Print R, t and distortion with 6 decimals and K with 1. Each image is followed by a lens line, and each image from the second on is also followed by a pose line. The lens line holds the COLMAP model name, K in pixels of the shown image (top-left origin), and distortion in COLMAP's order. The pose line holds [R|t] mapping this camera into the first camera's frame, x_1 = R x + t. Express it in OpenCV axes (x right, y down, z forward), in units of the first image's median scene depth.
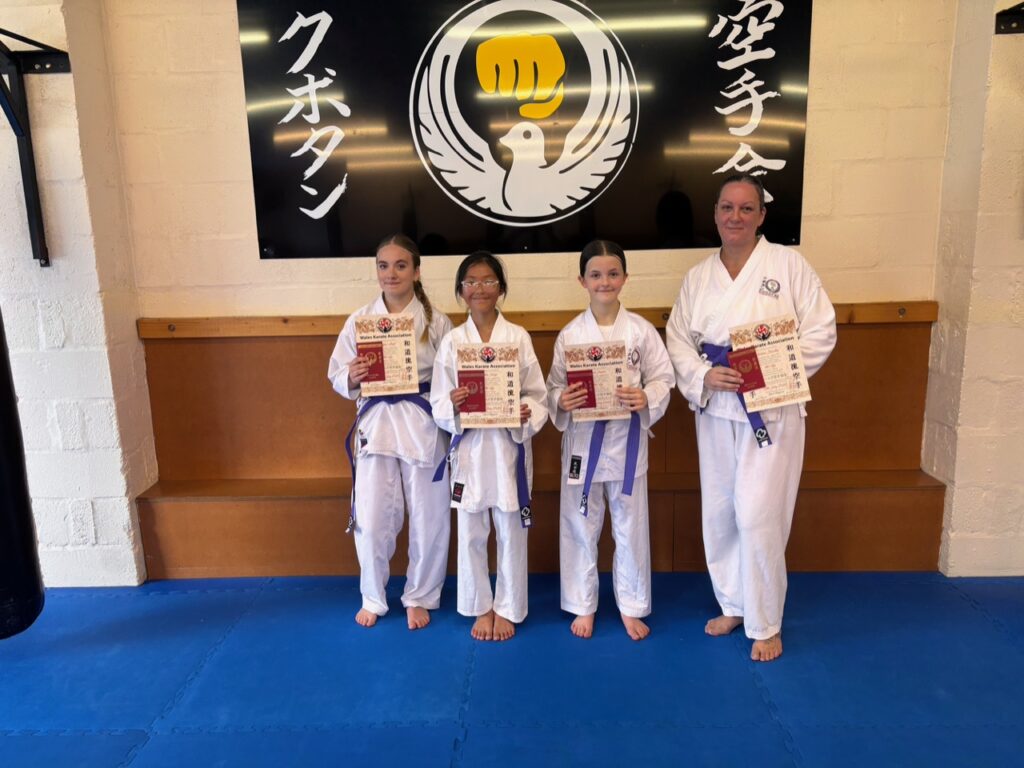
lens RADIAL K [[743.6, 0, 510.2], [0, 743.6, 388.0], [0, 0, 1]] dist [0.041010, -0.039773]
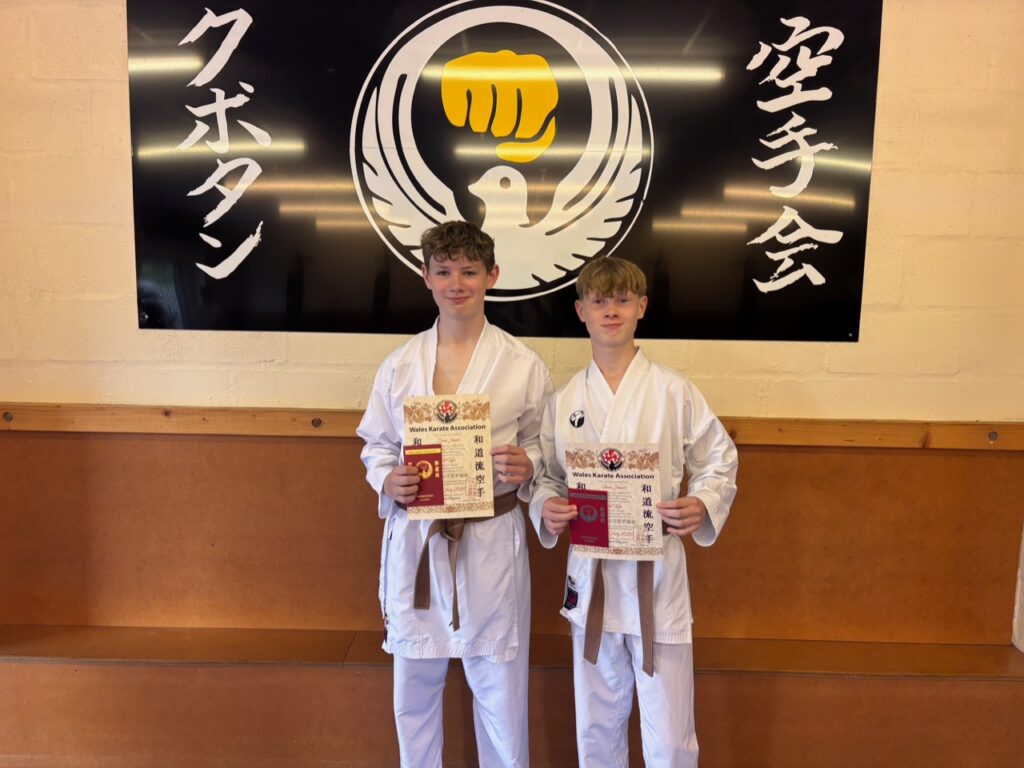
lens RADIAL K [[743.6, 0, 508.8], [0, 743.6, 392.9], [0, 0, 1]] dist [0.041010, -0.039773]
pose [[0.998701, 0.041545, 0.029512, 0.012992], [-0.038887, 0.995573, -0.085565, -0.062224], [-0.032936, 0.084307, 0.995895, 0.264759]]
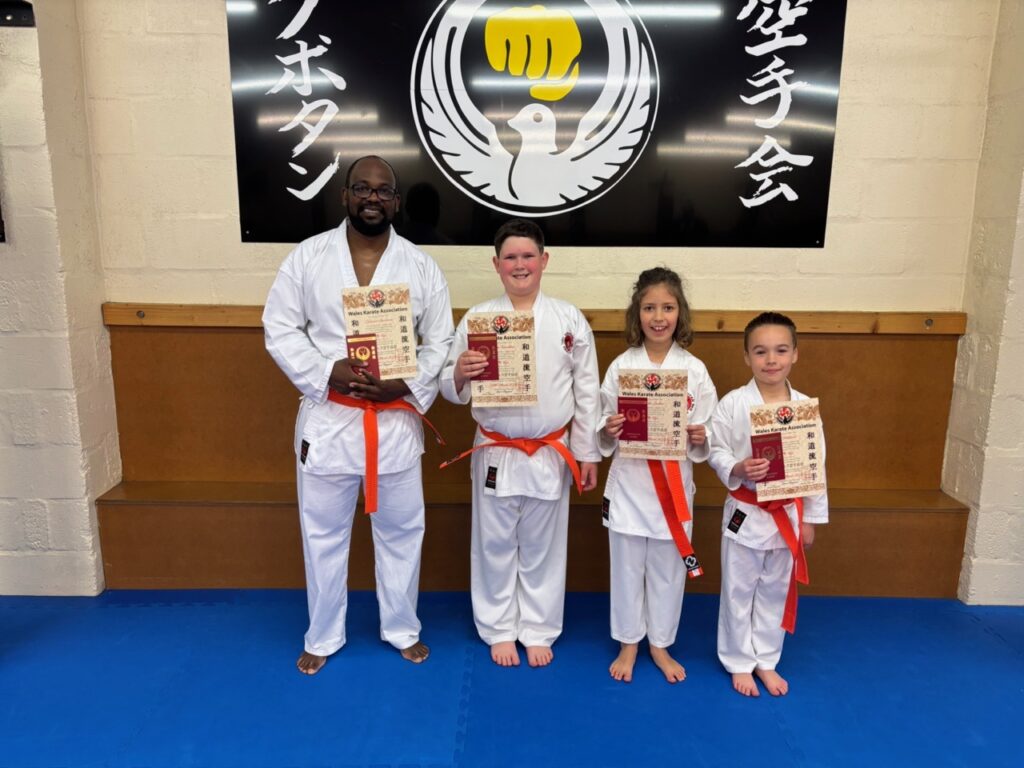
lens RADIAL K [[743.6, 0, 511.9], [0, 743.6, 390.5], [0, 0, 1]] dist [0.041010, -0.039773]
pose [[0.999064, 0.029820, 0.031333, -0.027788], [-0.029975, 0.999541, 0.004472, -0.005086], [-0.031185, -0.005407, 0.999499, 0.076028]]
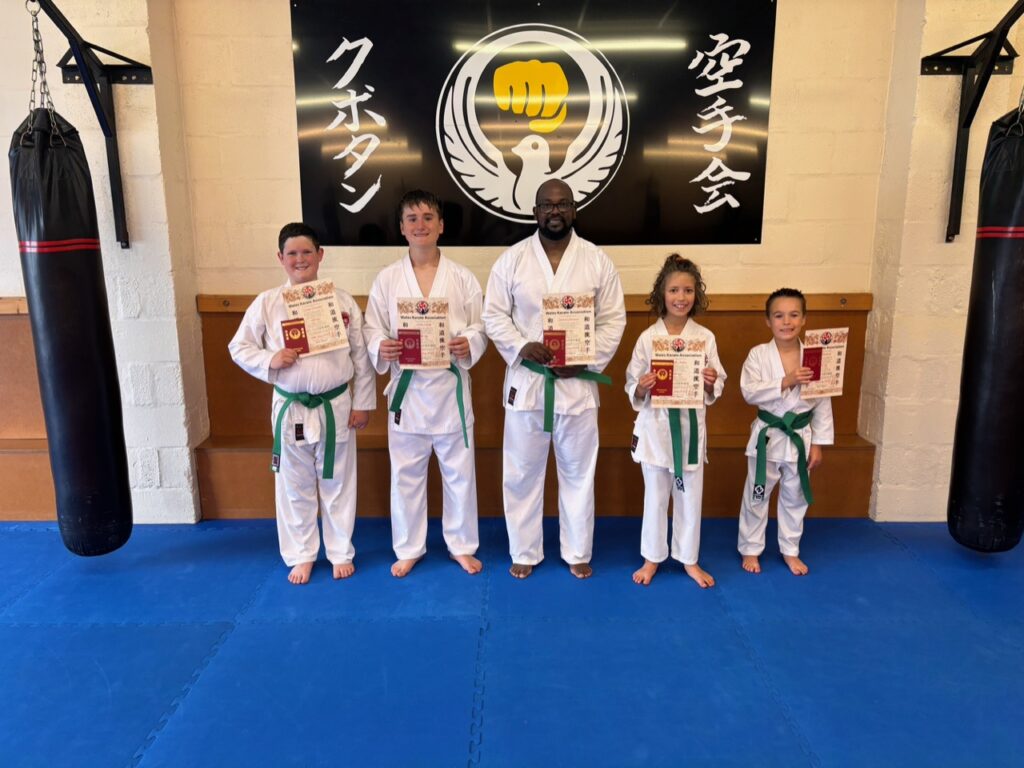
lens RADIAL K [[743.6, 0, 506.1], [0, 743.6, 386.6], [0, 0, 1]] dist [0.041010, -0.039773]
pose [[0.999399, 0.016148, 0.030683, -0.053261], [-0.016408, 0.999831, 0.008231, 0.034351], [-0.030545, -0.008730, 0.999495, -0.187160]]
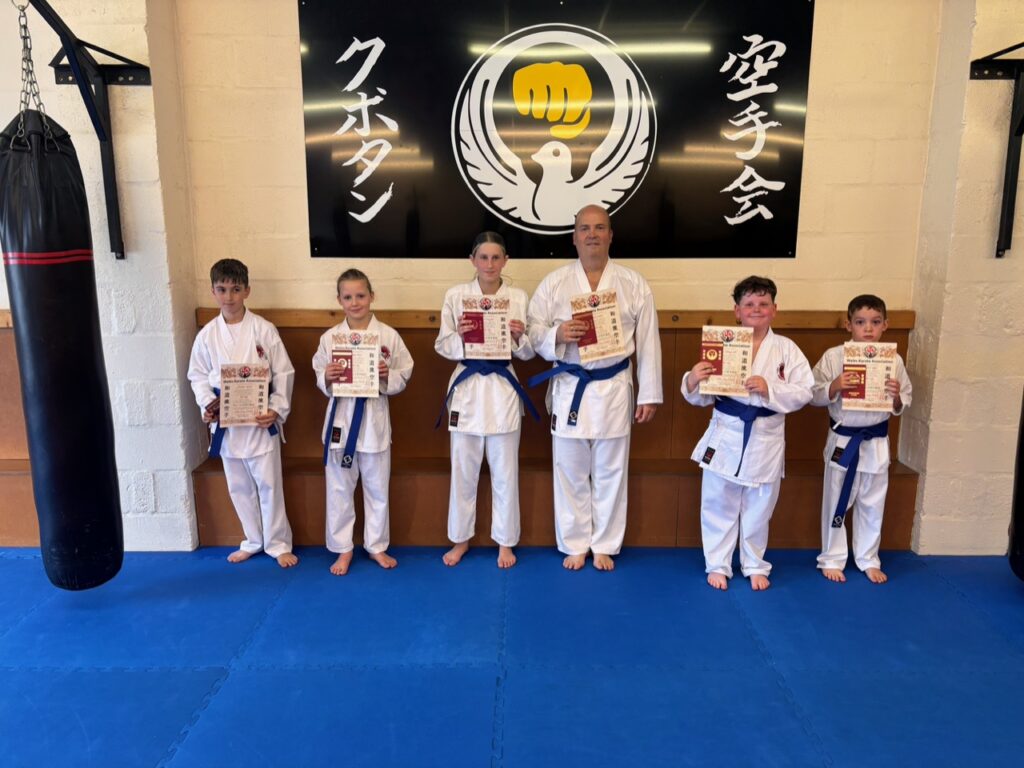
lens RADIAL K [[743.6, 0, 511.4], [0, 743.6, 384.3], [0, 0, 1]] dist [0.041010, -0.039773]
pose [[0.999409, 0.022870, 0.025656, -0.064831], [-0.022782, 0.999734, -0.003719, 0.013264], [-0.025734, 0.003133, 0.999664, -0.114219]]
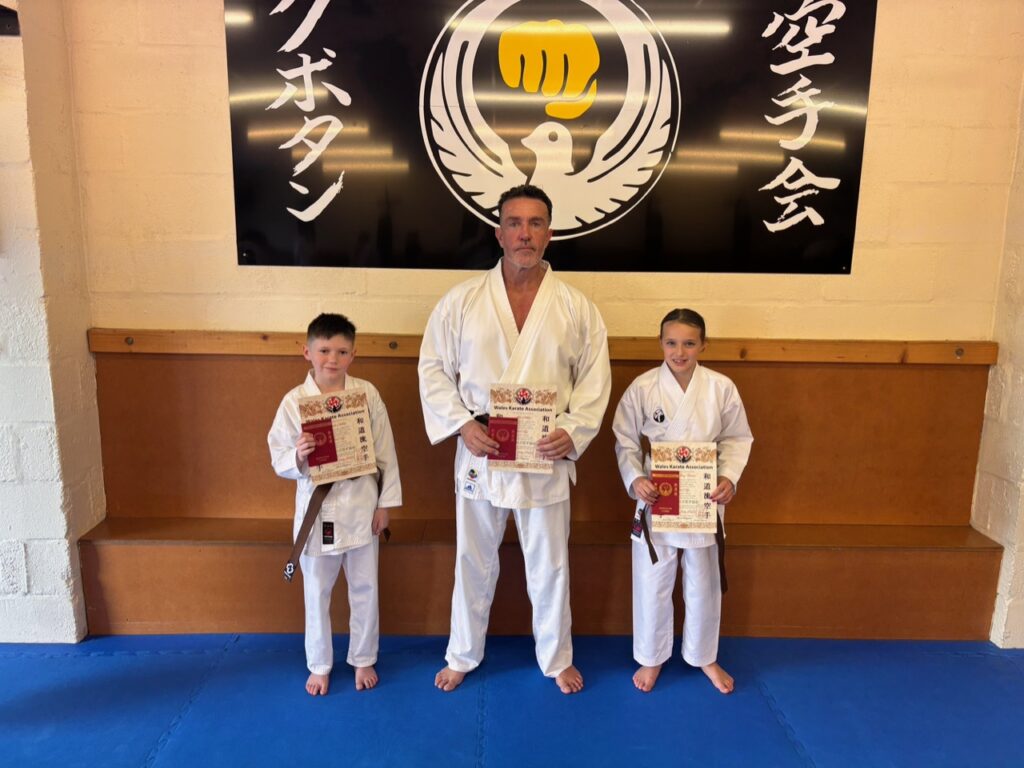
lens RADIAL K [[743.6, 0, 508.7], [0, 743.6, 388.3], [0, 0, 1]] dist [0.041010, -0.039773]
pose [[0.998179, 0.032458, 0.050849, -0.064133], [-0.031809, 0.999402, -0.013525, -0.029603], [-0.051257, 0.011883, 0.998615, 0.128859]]
